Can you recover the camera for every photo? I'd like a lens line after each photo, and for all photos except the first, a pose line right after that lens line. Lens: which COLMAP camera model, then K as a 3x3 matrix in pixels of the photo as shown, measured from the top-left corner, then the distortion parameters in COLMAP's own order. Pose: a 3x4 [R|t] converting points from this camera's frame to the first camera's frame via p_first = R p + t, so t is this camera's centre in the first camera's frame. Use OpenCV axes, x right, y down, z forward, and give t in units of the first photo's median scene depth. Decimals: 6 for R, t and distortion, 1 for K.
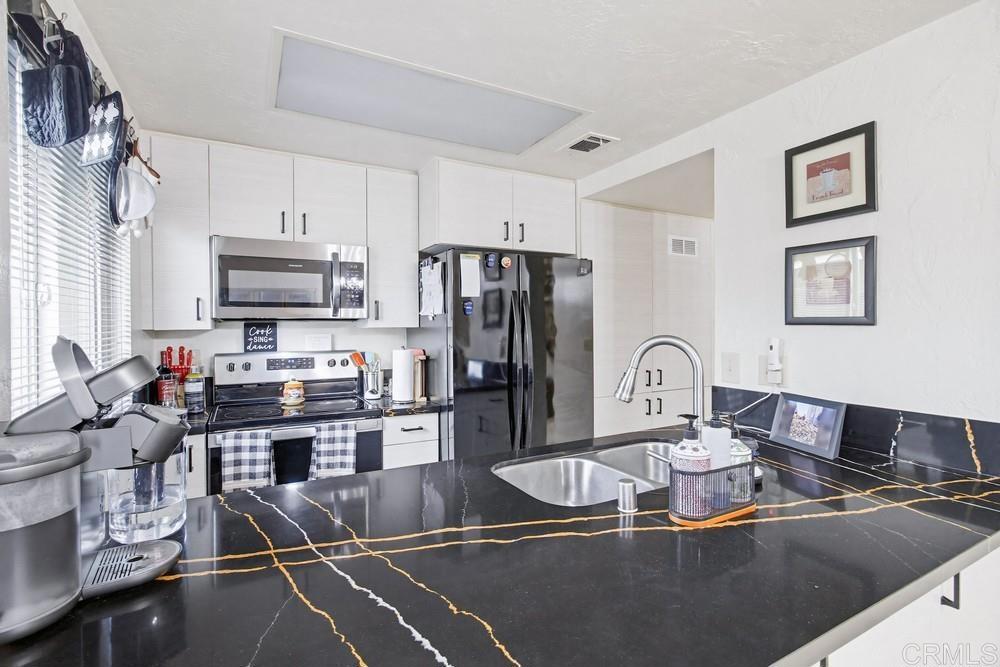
lens RADIAL K [[473.5, 0, 504.2], [0, 473.5, 329.5], [0, 0, 1]] dist [-0.010927, 0.004378]
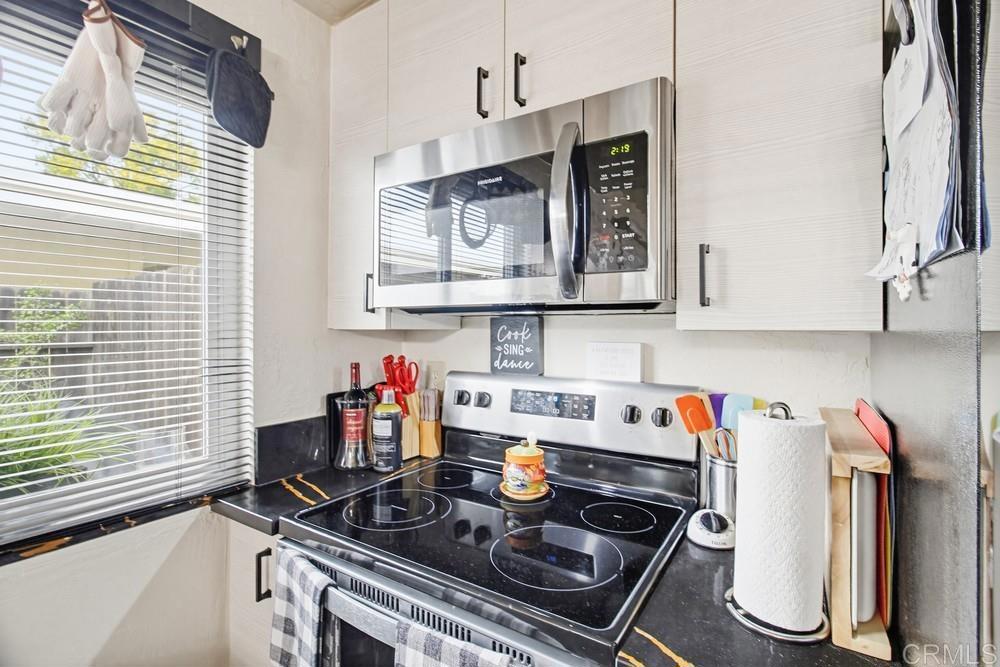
lens RADIAL K [[473.5, 0, 502.1], [0, 473.5, 326.8], [0, 0, 1]] dist [-0.010927, 0.004378]
pose [[0.479583, 0.007932, -0.877461, -0.062855], [-0.009110, 0.999950, 0.004060, -0.006478], [0.877449, 0.006046, 0.479632, 0.773368]]
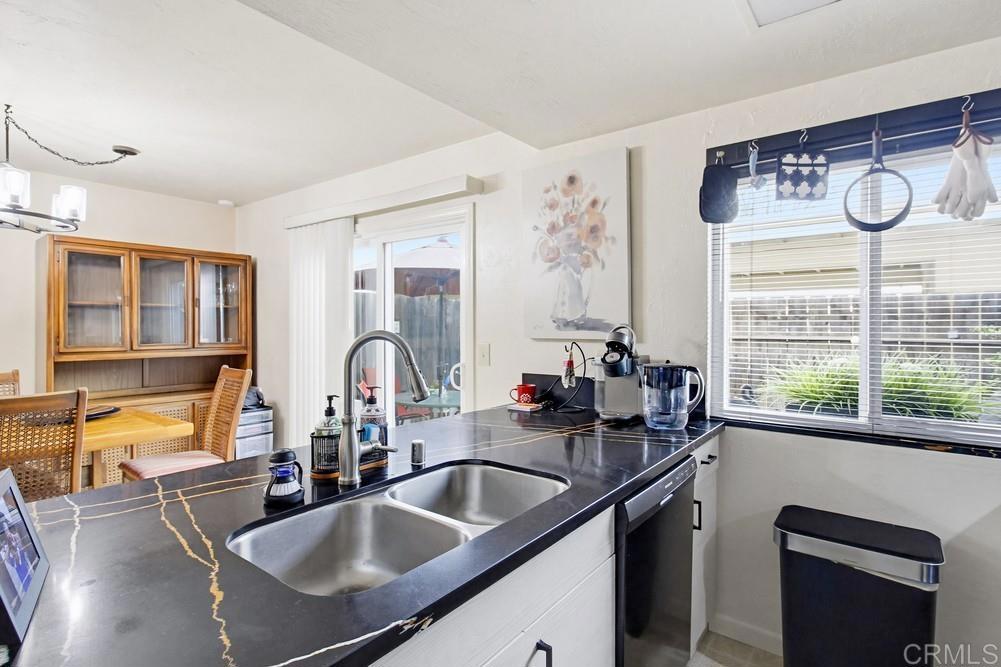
lens RADIAL K [[488.2, 0, 497.3], [0, 488.2, 328.4], [0, 0, 1]] dist [-0.010185, 0.002956]
pose [[-0.902264, 0.005635, -0.431147, 0.275025], [-0.002291, 0.999838, 0.017864, -0.006030], [0.431177, 0.017106, -0.902105, 0.977067]]
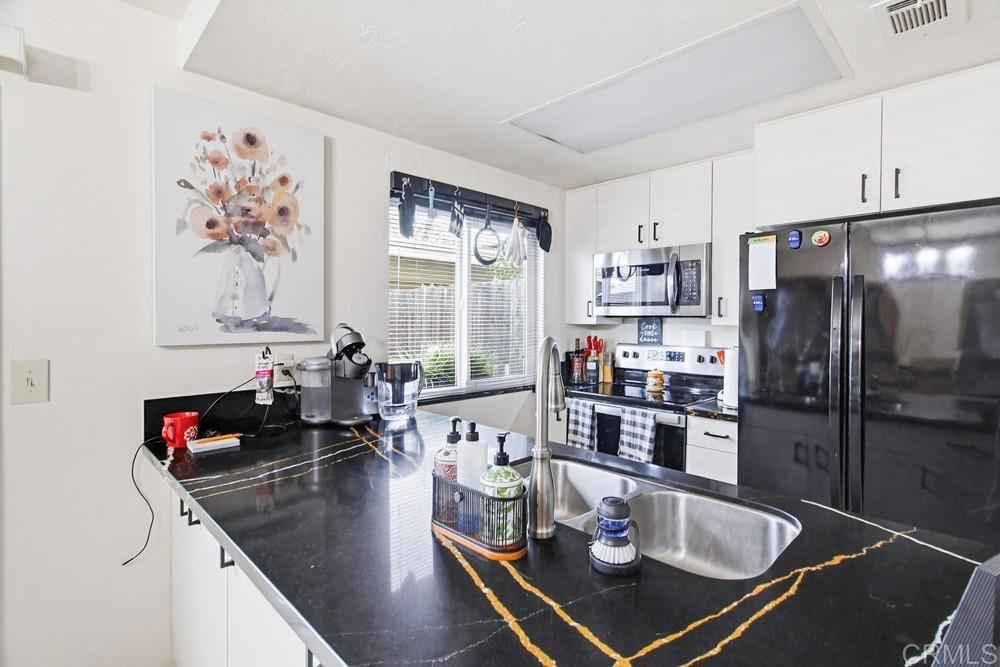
lens RADIAL K [[473.5, 0, 510.9], [0, 473.5, 327.2], [0, 0, 1]] dist [-0.010927, 0.004378]
pose [[0.294550, 0.020446, -0.955417, 0.547109], [-0.013587, 0.999760, 0.017206, -0.010886], [0.955540, 0.007914, 0.294757, 0.331981]]
